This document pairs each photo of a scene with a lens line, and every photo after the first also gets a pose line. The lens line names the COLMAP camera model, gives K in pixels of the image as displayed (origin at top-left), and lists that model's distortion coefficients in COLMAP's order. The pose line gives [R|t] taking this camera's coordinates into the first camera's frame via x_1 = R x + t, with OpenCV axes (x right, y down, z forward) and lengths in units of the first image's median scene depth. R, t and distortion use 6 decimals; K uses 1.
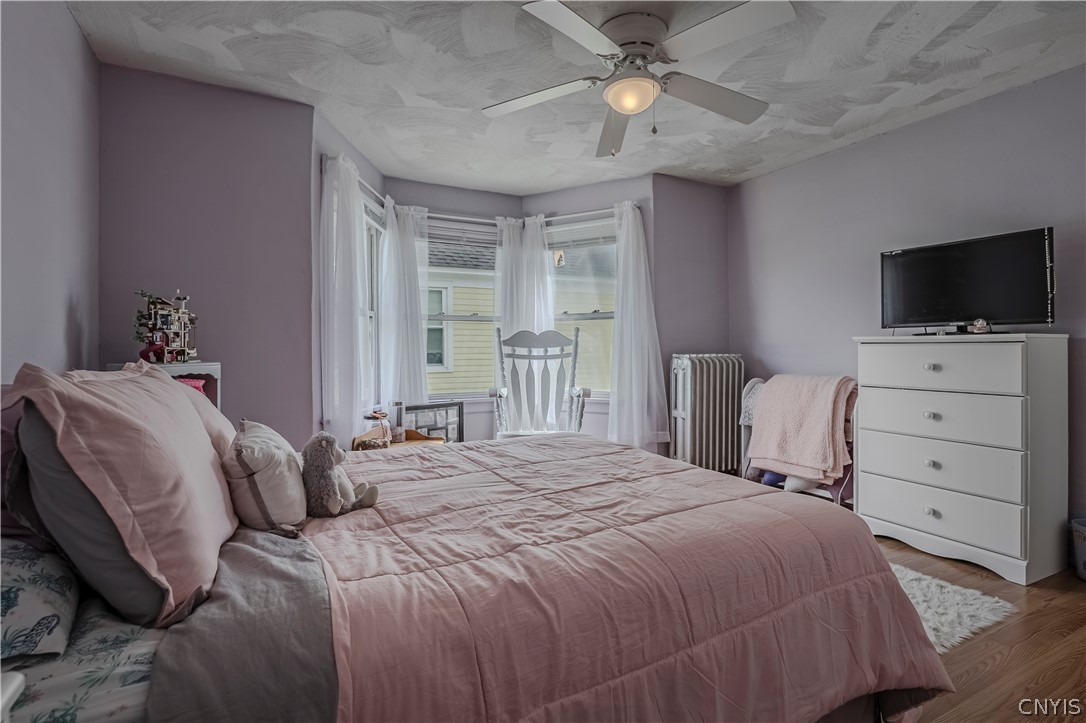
lens RADIAL K [[529.5, 0, 541.2], [0, 529.5, 365.5], [0, 0, 1]] dist [0.010695, -0.010672]
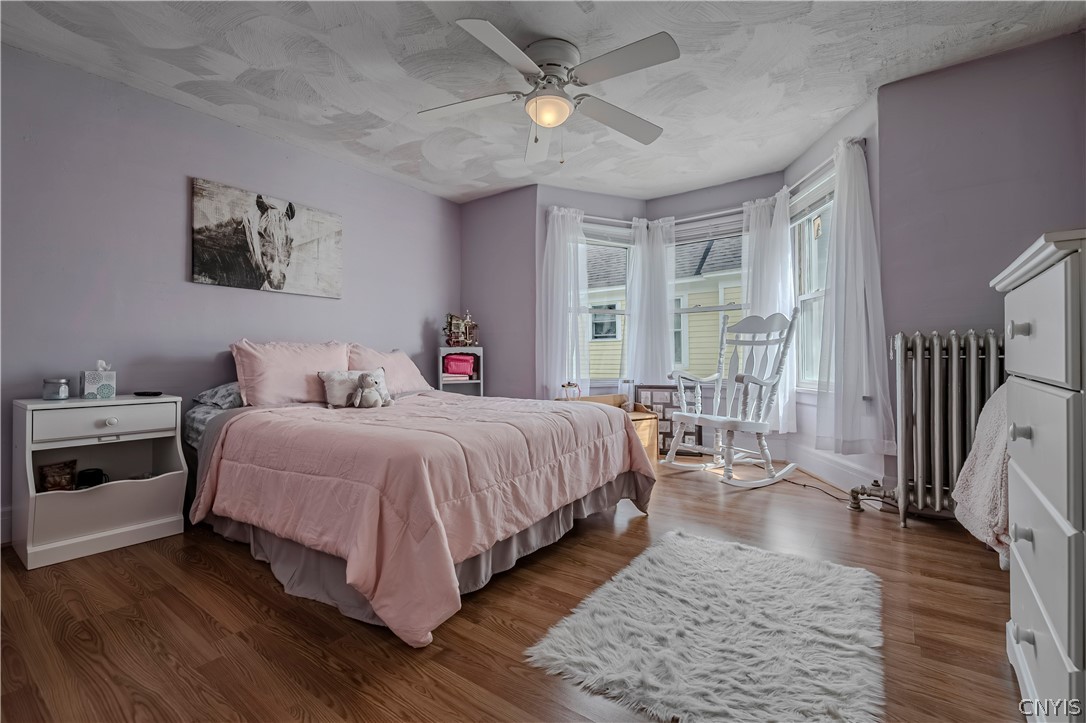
lens RADIAL K [[486.9, 0, 543.0], [0, 486.9, 361.5], [0, 0, 1]] dist [0.000771, 0.000088]
pose [[0.417358, 0.005419, -0.908726, 0.624378], [-0.018027, 0.999835, -0.002317, 0.026635], [0.908563, 0.017349, 0.417386, 0.298255]]
